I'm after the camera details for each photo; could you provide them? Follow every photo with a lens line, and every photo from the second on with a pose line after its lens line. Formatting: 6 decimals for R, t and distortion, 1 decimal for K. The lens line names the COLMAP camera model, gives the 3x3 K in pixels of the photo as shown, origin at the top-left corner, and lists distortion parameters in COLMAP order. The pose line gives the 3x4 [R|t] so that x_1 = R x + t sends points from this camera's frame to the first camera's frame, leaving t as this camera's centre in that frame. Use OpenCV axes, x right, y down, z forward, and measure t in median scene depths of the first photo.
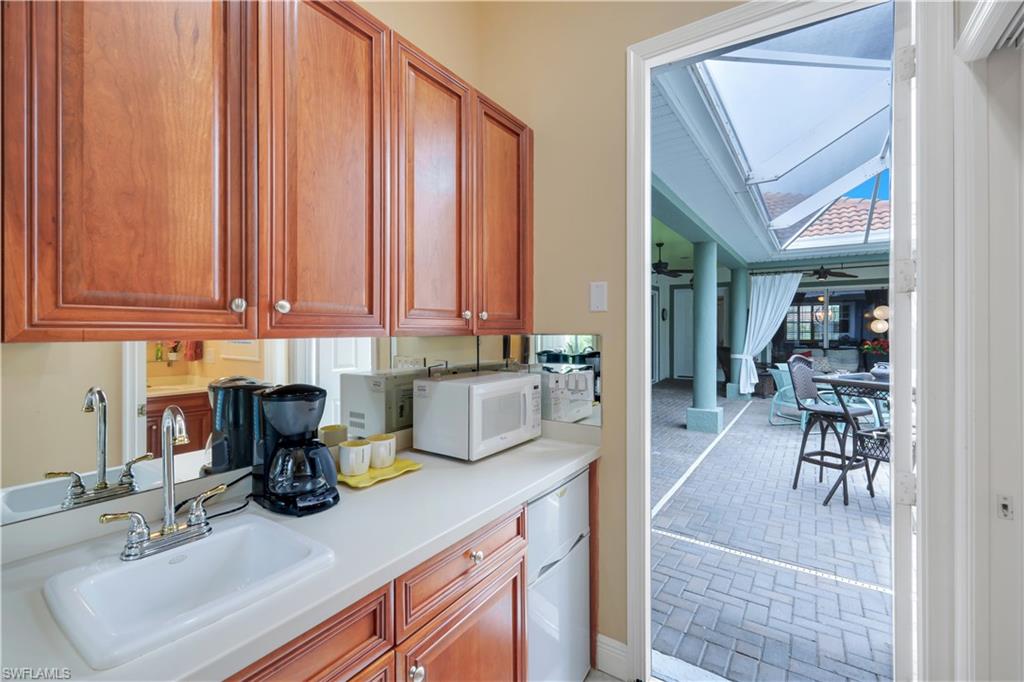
lens RADIAL K [[438.0, 0, 506.8], [0, 438.0, 327.5], [0, 0, 1]] dist [-0.001018, -0.000094]
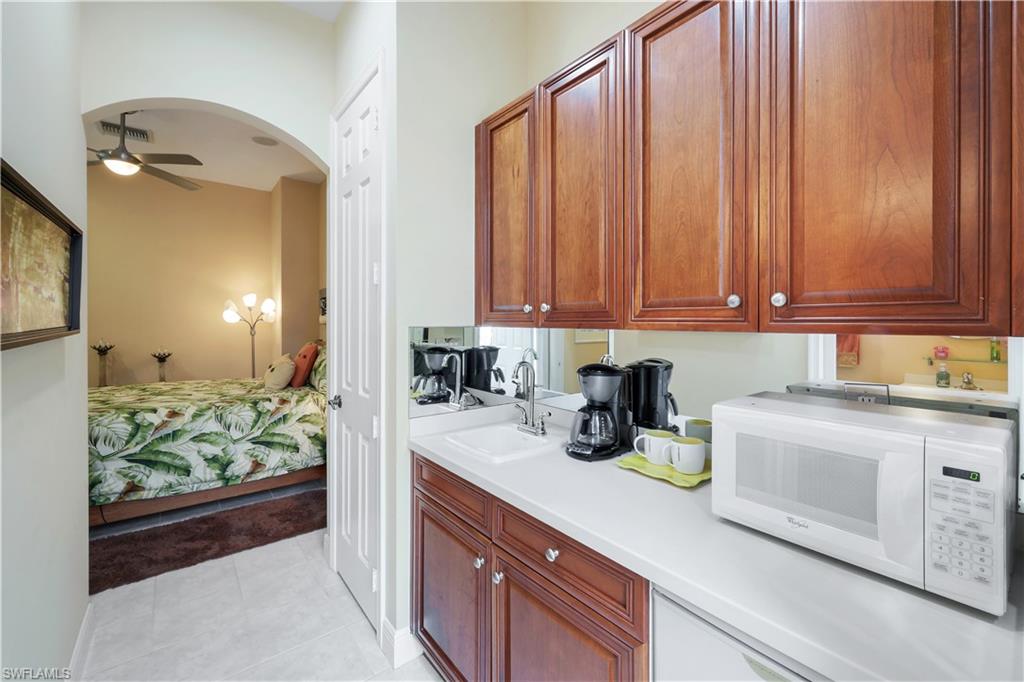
lens RADIAL K [[413.4, 0, 511.9], [0, 413.4, 336.1], [0, 0, 1]] dist [0.000605, 0.000020]
pose [[-0.275859, 0.029036, -0.960759, 0.390618], [0.001687, 0.999557, 0.029724, 0.004236], [0.961197, 0.006578, -0.275786, 0.545569]]
